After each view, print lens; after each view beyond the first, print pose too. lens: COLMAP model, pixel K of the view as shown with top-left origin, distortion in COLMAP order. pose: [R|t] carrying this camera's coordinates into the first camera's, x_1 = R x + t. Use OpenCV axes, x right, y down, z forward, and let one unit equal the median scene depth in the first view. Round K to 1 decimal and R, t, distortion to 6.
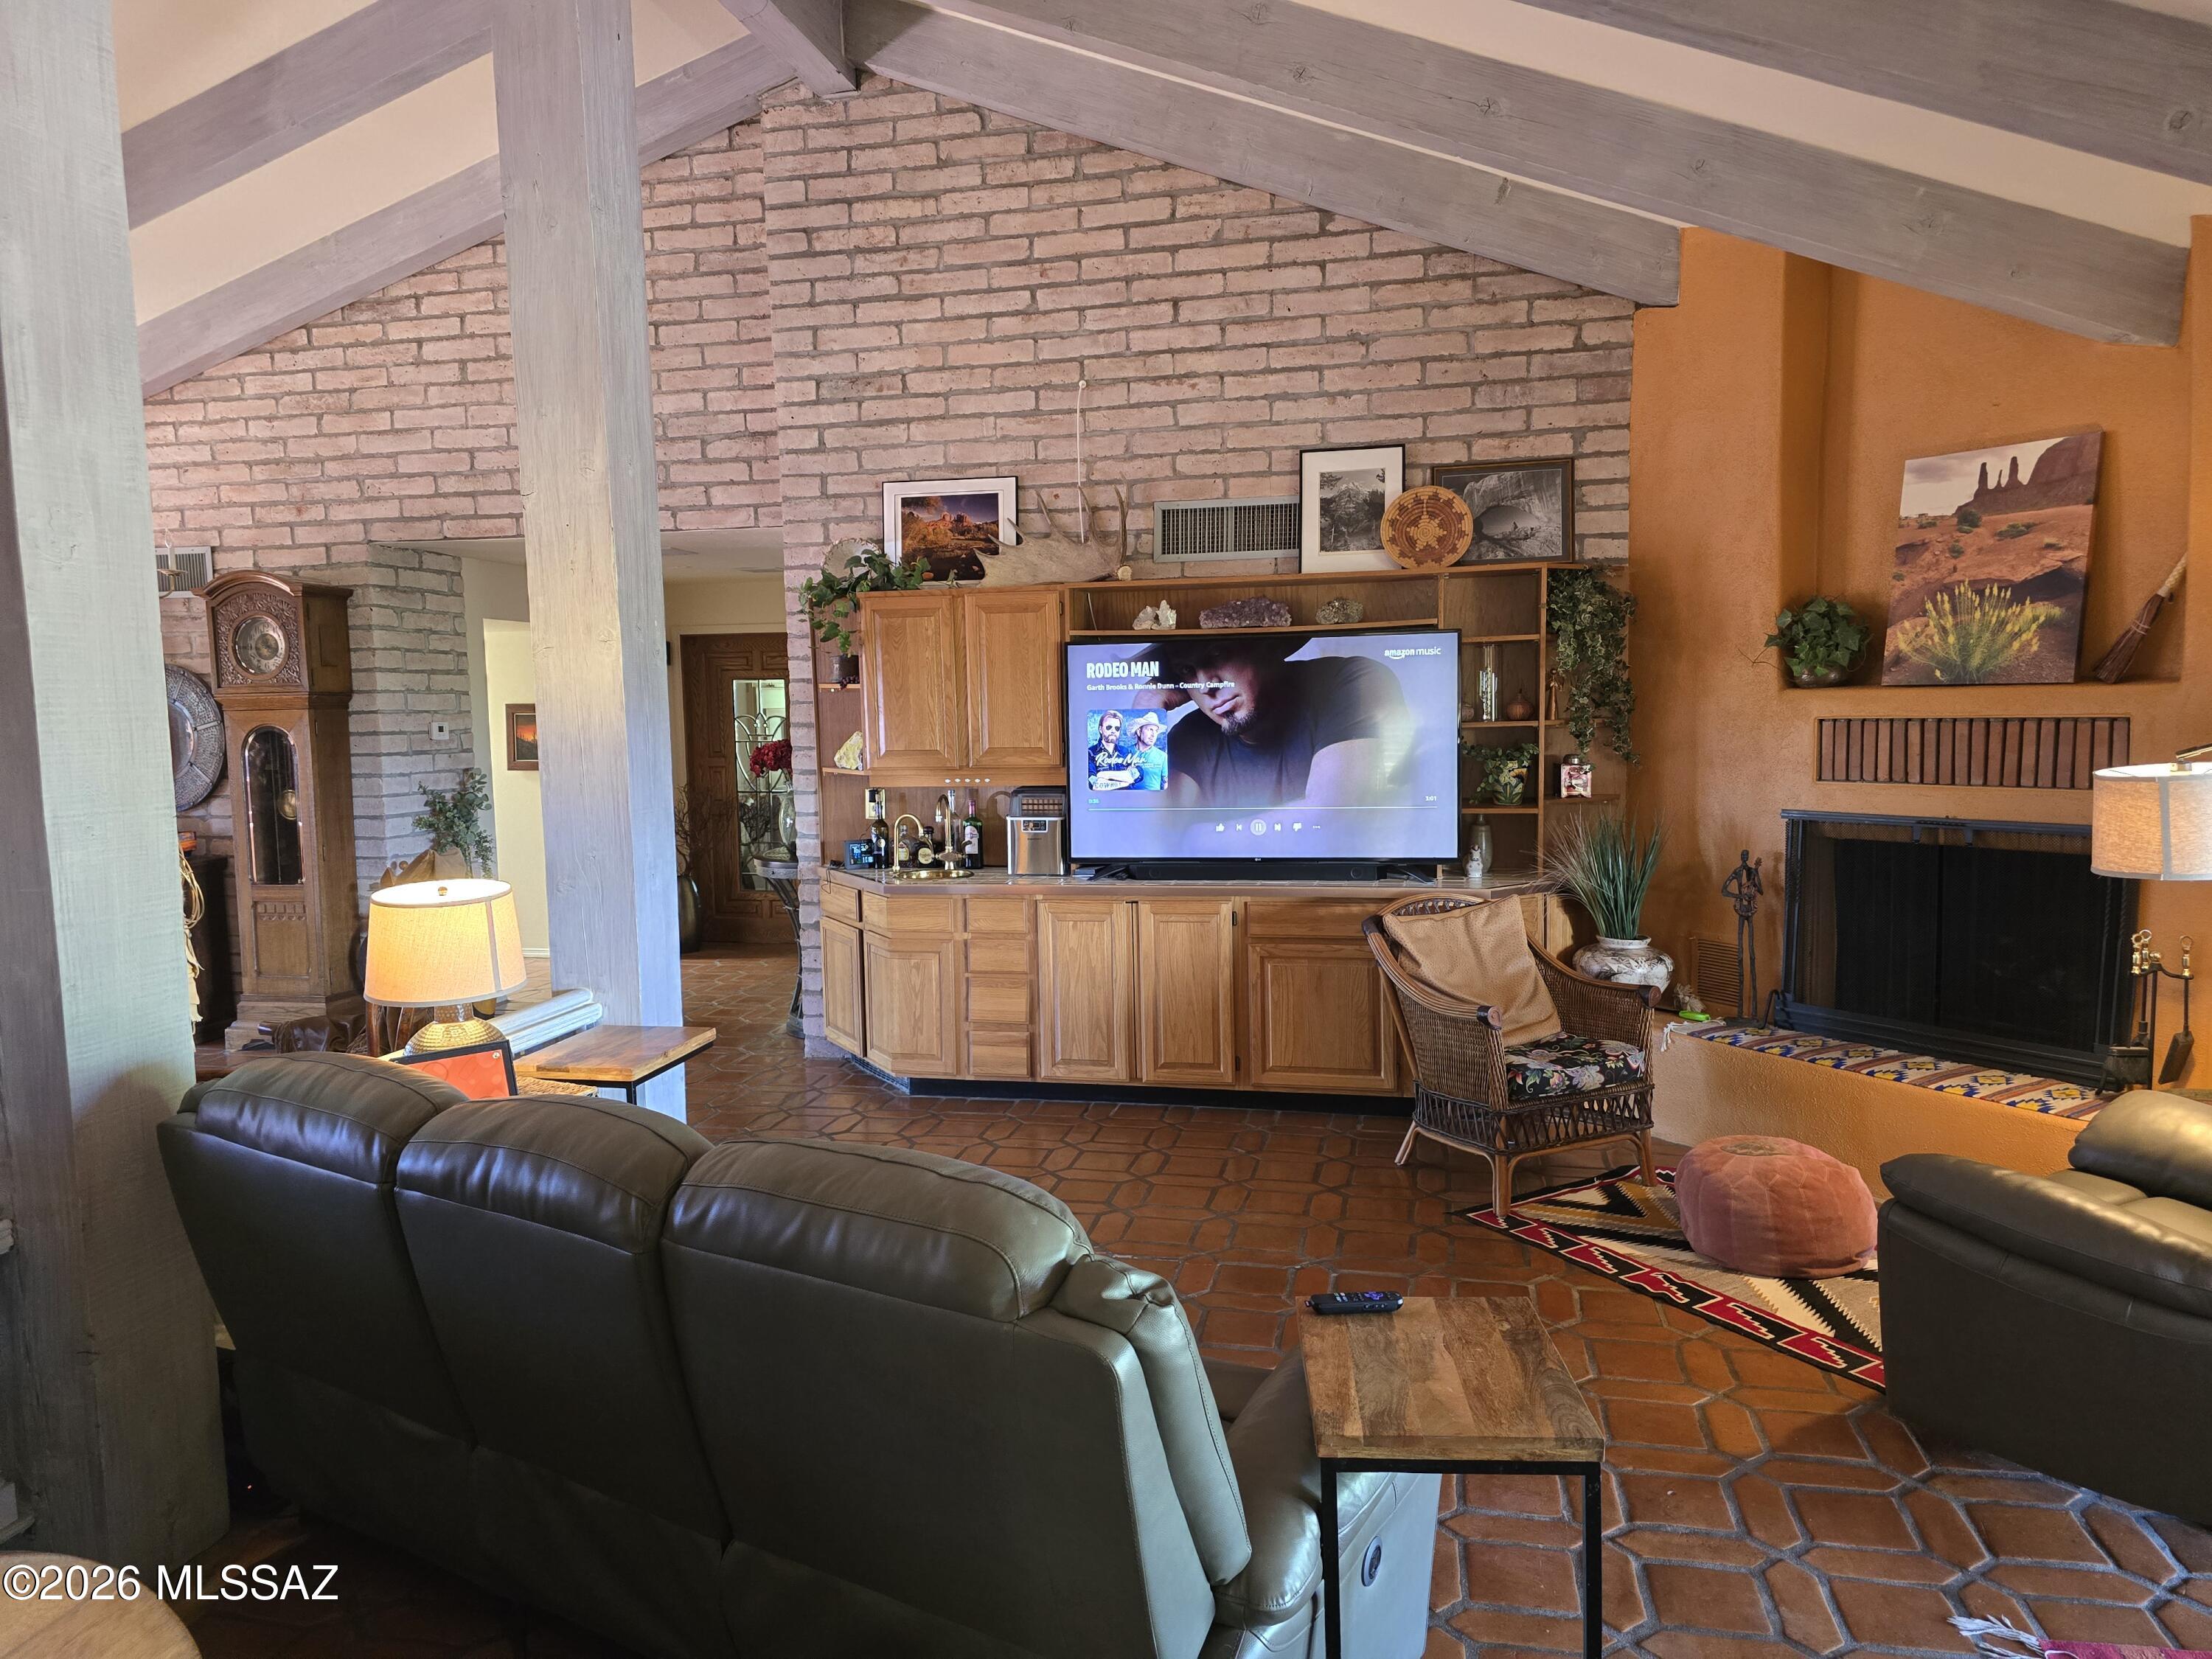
lens RADIAL K [[1465.2, 0, 1116.7], [0, 1465.2, 835.9], [0, 0, 1]] dist [0.035996, -0.038715]
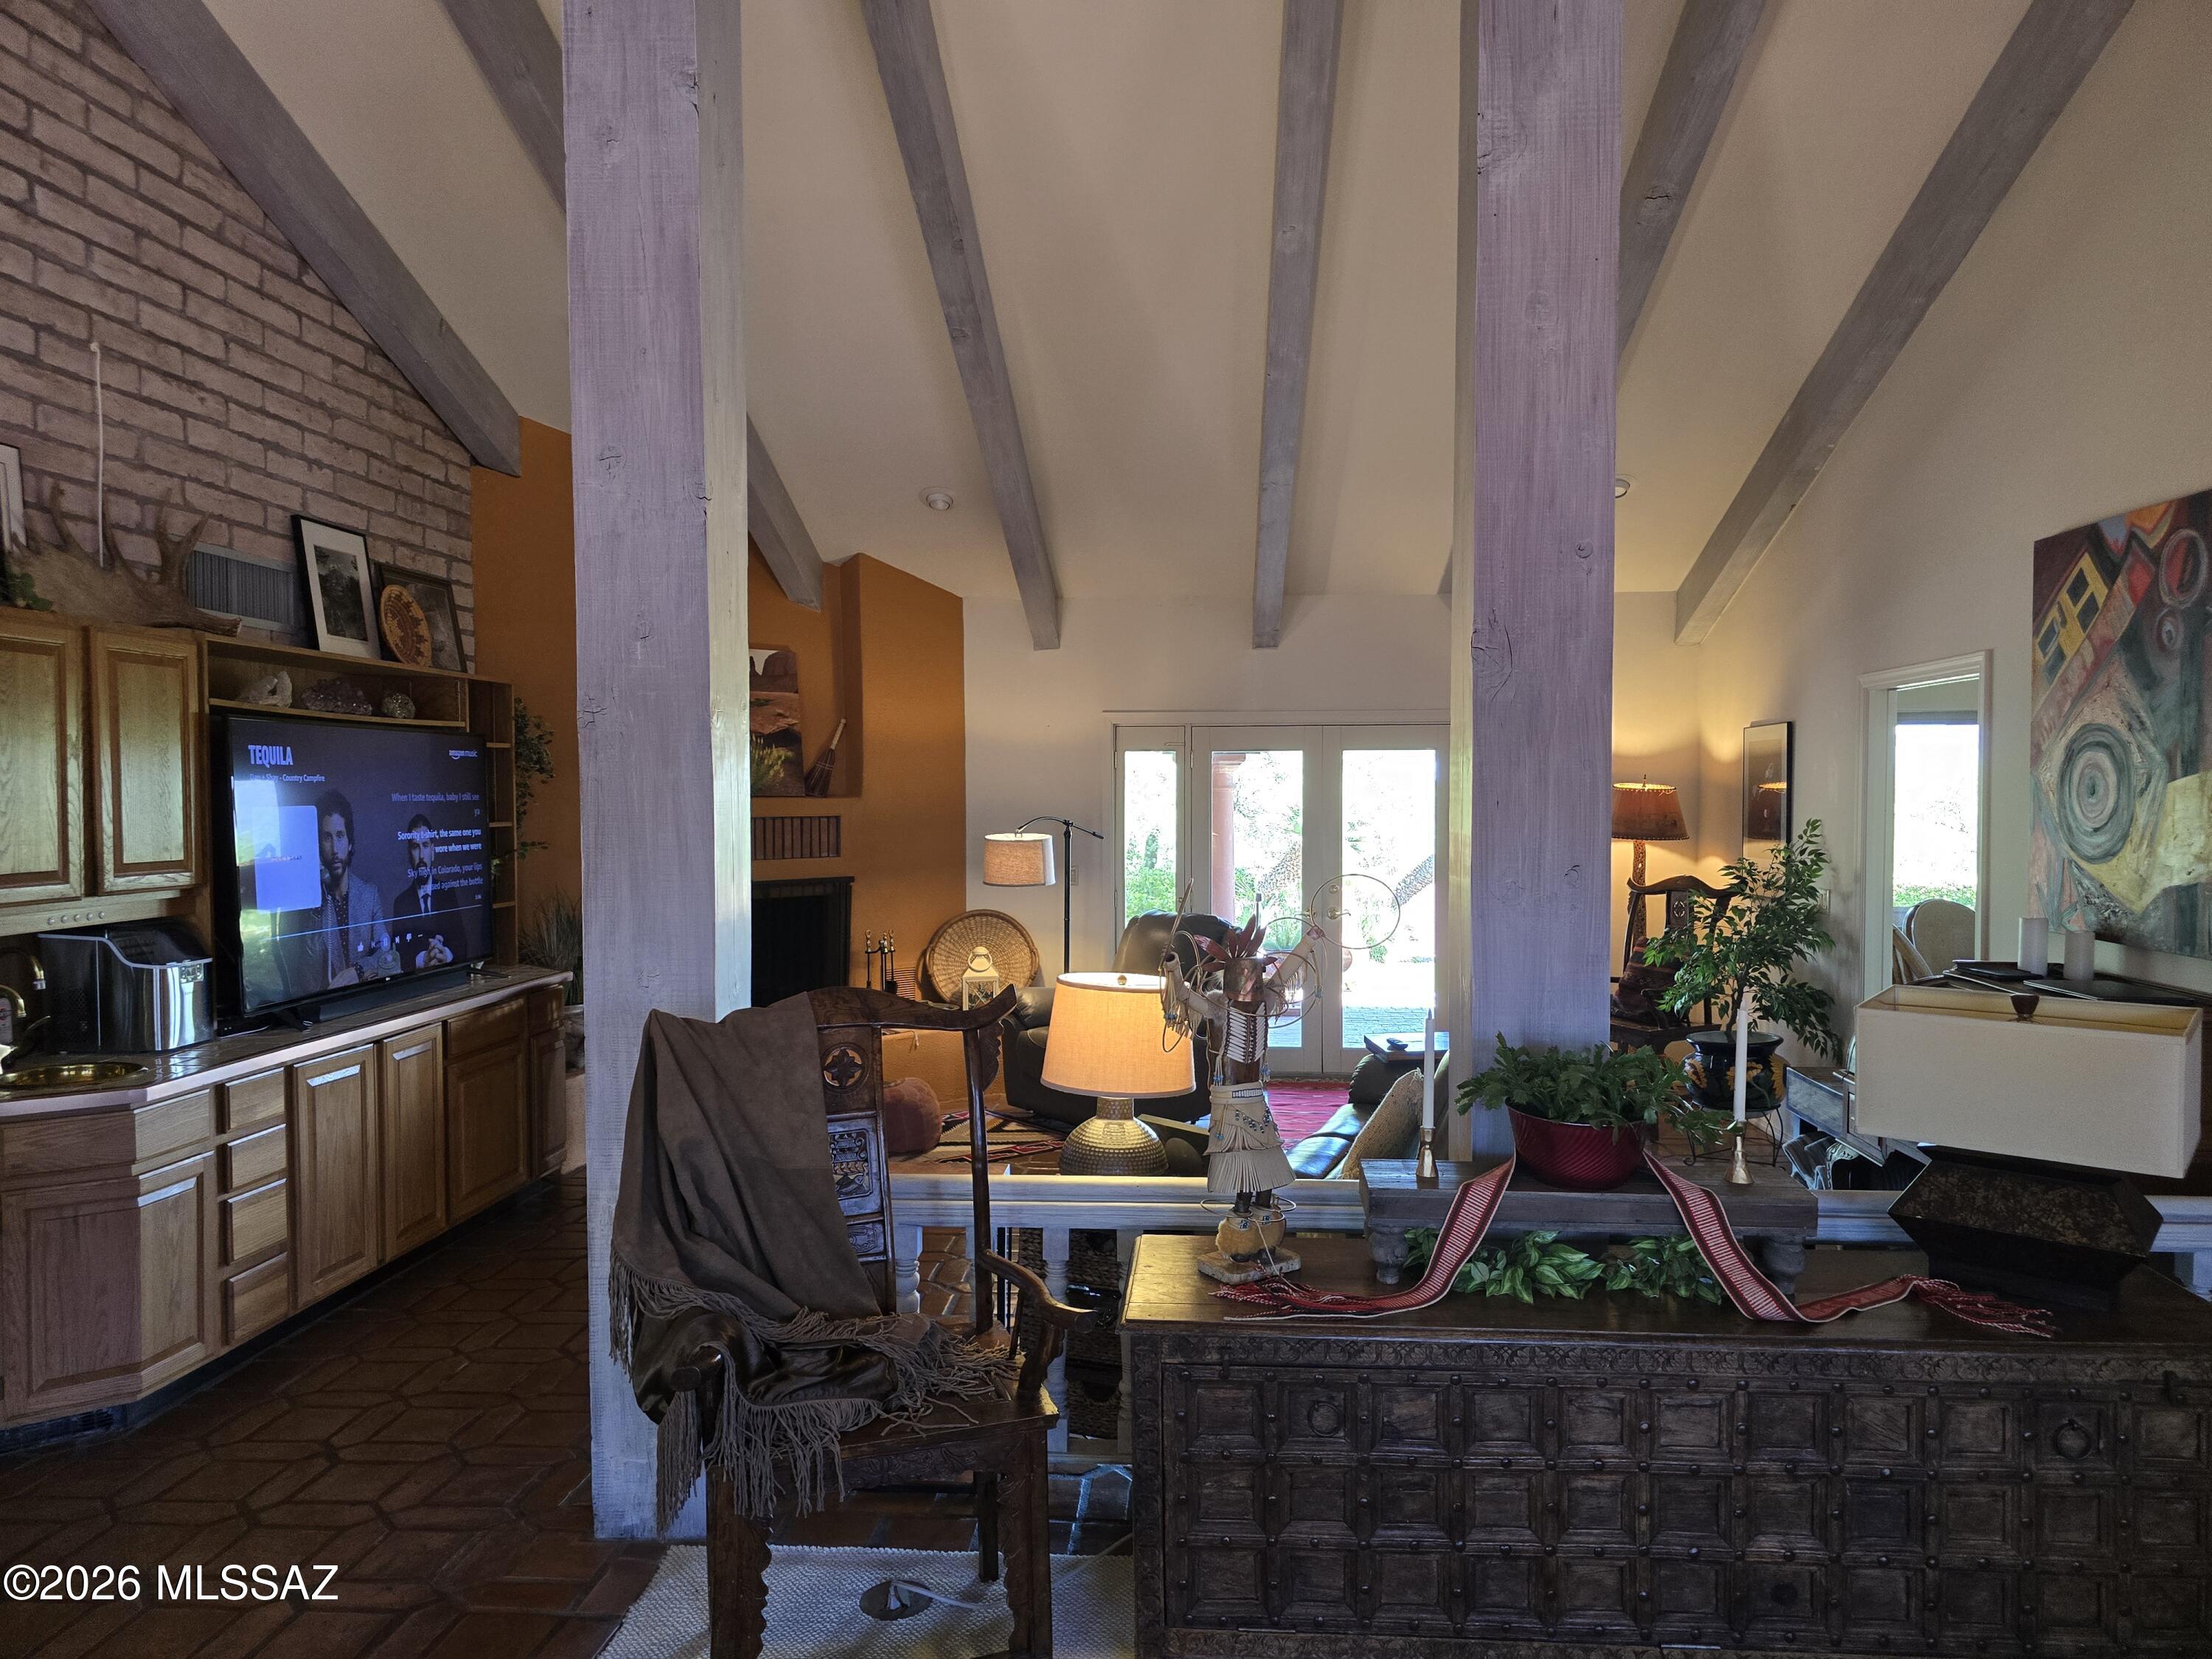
lens RADIAL K [[1465.2, 0, 1119.6], [0, 1465.2, 830.5], [0, 0, 1]] dist [0.035996, -0.038715]
pose [[-0.131913, -0.006038, 0.991243, -0.805530], [0.093050, 0.995491, 0.018447, -0.045617], [-0.986884, 0.094668, -0.130757, 0.644495]]
